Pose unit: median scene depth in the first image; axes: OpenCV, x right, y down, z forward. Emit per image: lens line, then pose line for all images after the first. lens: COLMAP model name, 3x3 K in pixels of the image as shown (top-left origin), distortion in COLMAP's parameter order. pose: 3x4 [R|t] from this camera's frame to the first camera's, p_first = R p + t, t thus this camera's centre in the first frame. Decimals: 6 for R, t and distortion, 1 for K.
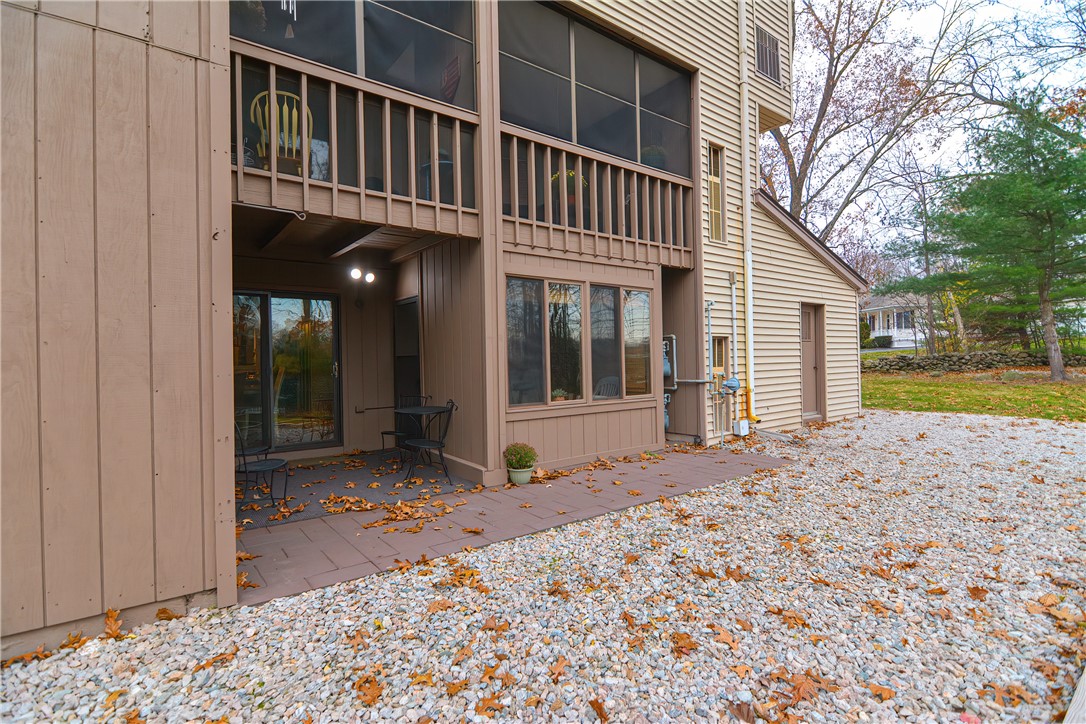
lens RADIAL K [[535.0, 0, 543.6], [0, 535.0, 360.3], [0, 0, 1]] dist [0.003505, -0.000446]
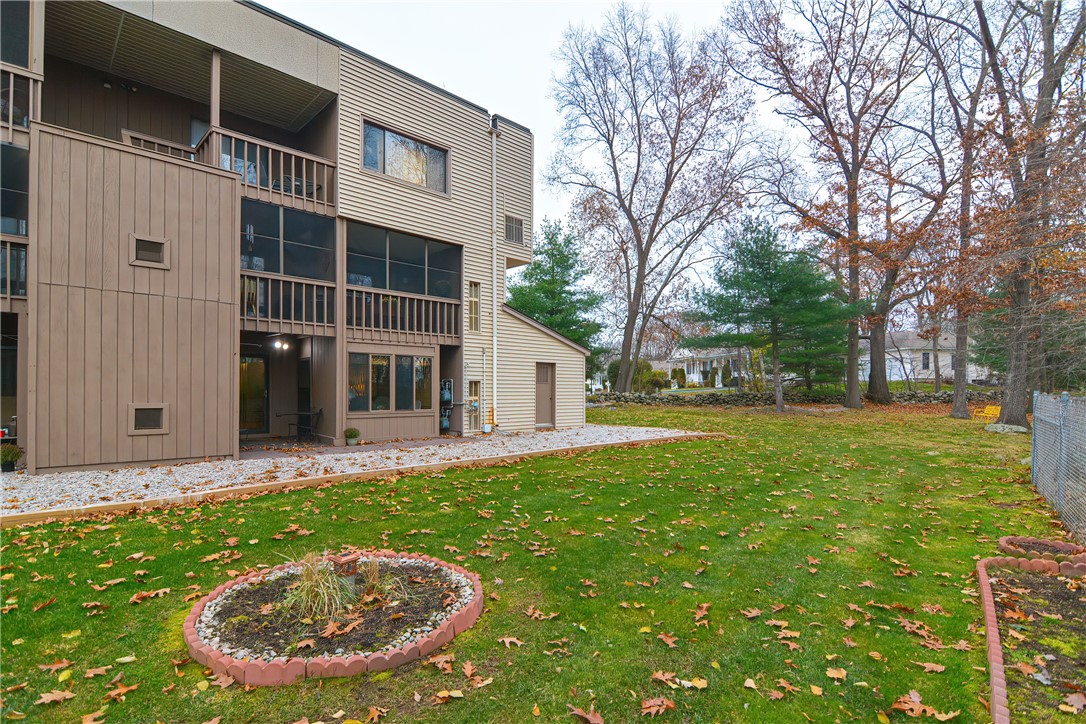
lens RADIAL K [[535.0, 0, 540.4], [0, 535.0, 390.0], [0, 0, 1]] dist [0.003505, -0.000446]
pose [[0.992702, 0.021377, 0.118682, 0.347896], [-0.021091, 0.999771, -0.003662, -0.009300], [-0.118733, 0.001132, 0.992926, -0.985451]]
